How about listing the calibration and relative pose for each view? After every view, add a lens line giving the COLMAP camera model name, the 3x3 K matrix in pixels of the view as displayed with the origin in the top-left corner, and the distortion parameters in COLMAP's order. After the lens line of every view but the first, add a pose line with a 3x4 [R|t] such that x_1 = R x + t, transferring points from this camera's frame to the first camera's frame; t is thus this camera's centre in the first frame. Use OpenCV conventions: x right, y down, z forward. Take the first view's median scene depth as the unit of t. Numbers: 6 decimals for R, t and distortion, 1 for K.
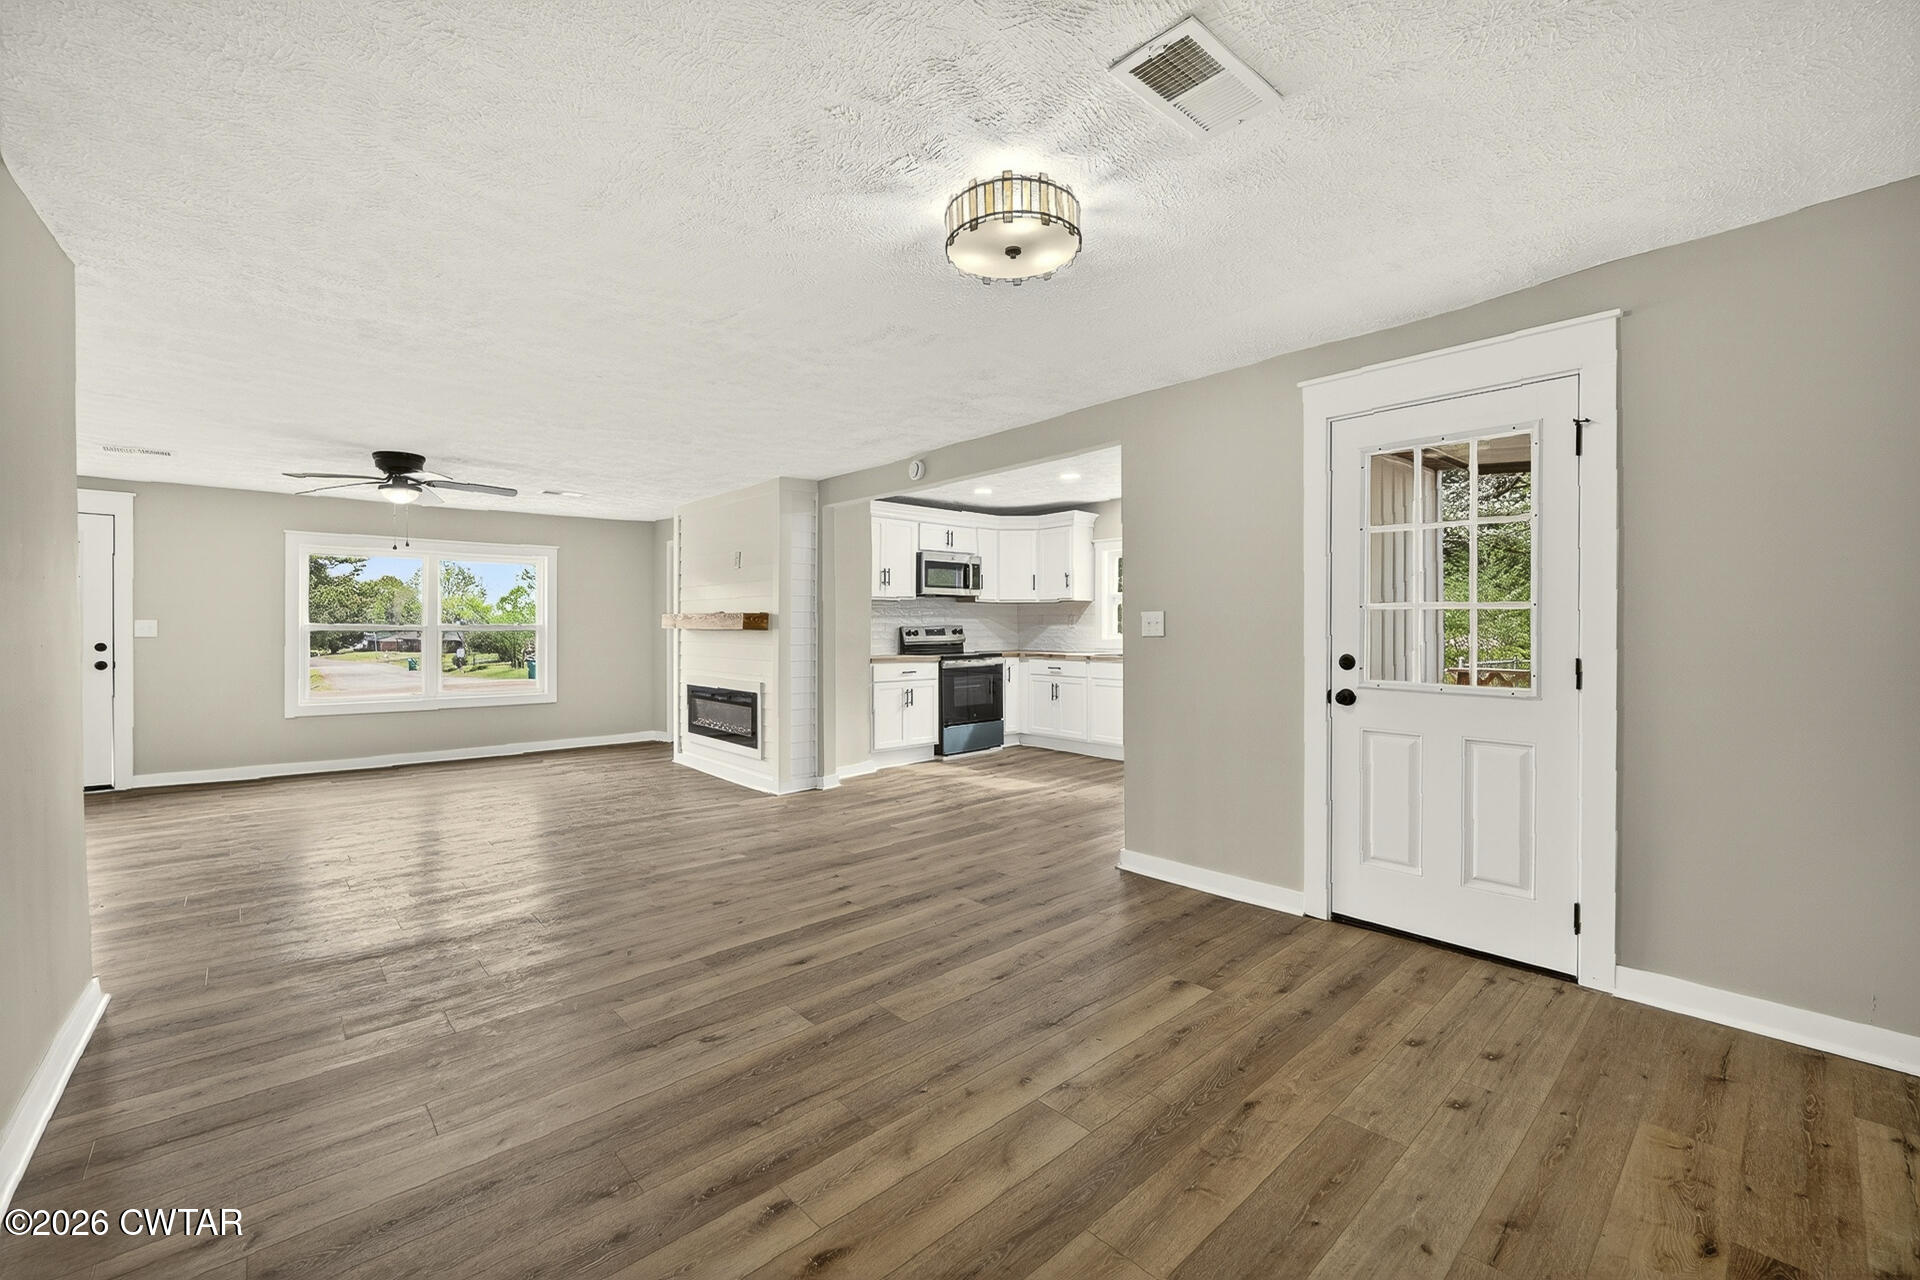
lens RADIAL K [[784.3, 0, 966.7], [0, 784.3, 622.6], [0, 0, 1]] dist [-0.004739, -0.002514]
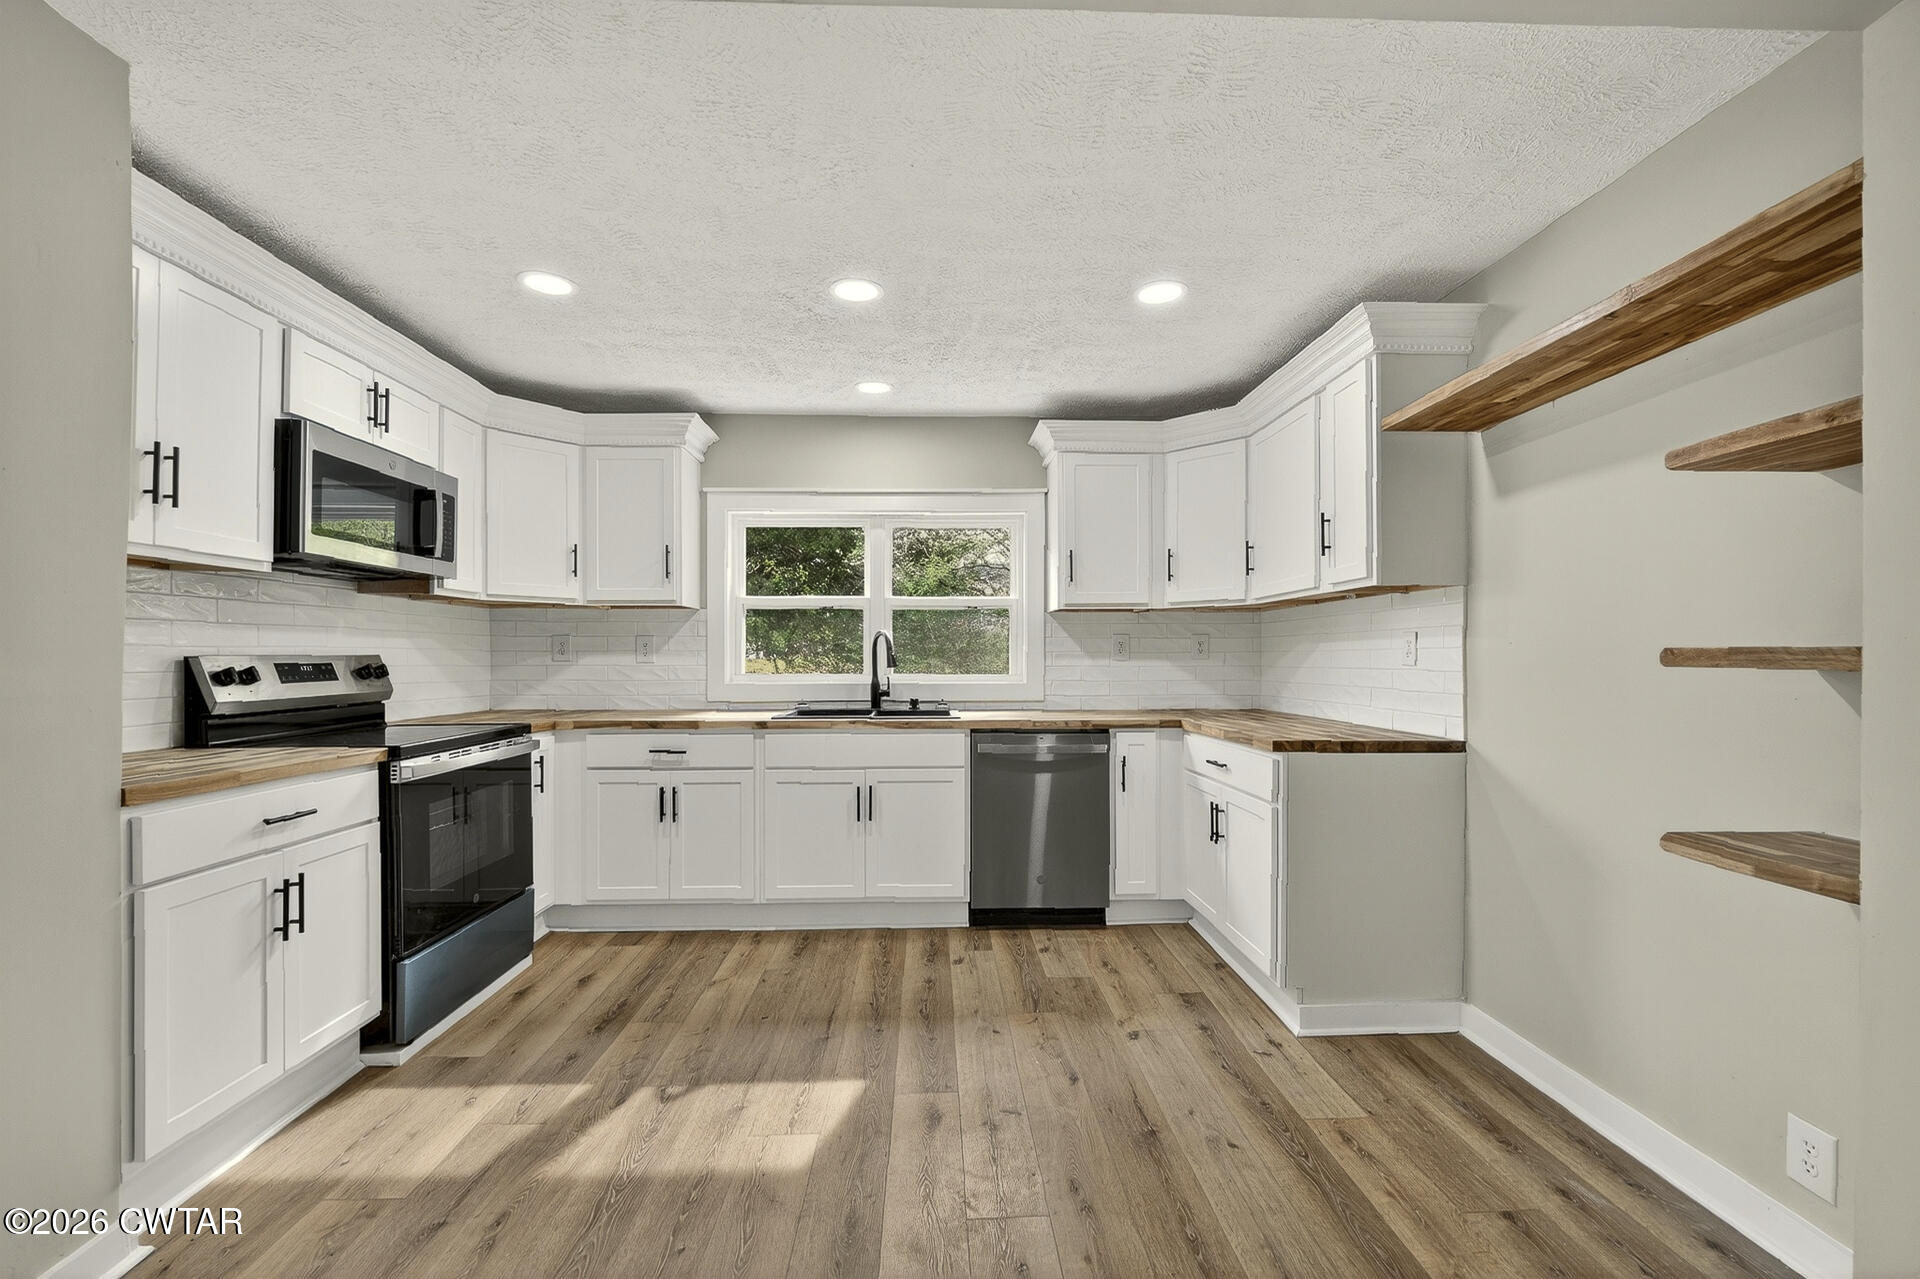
lens RADIAL K [[784.3, 0, 956.2], [0, 784.3, 657.4], [0, 0, 1]] dist [-0.004739, -0.002514]
pose [[0.645030, 0.006719, 0.764128, -0.126531], [-0.007762, 0.999967, -0.002240, 0.004052], [-0.764118, -0.004486, 0.645061, 0.594259]]
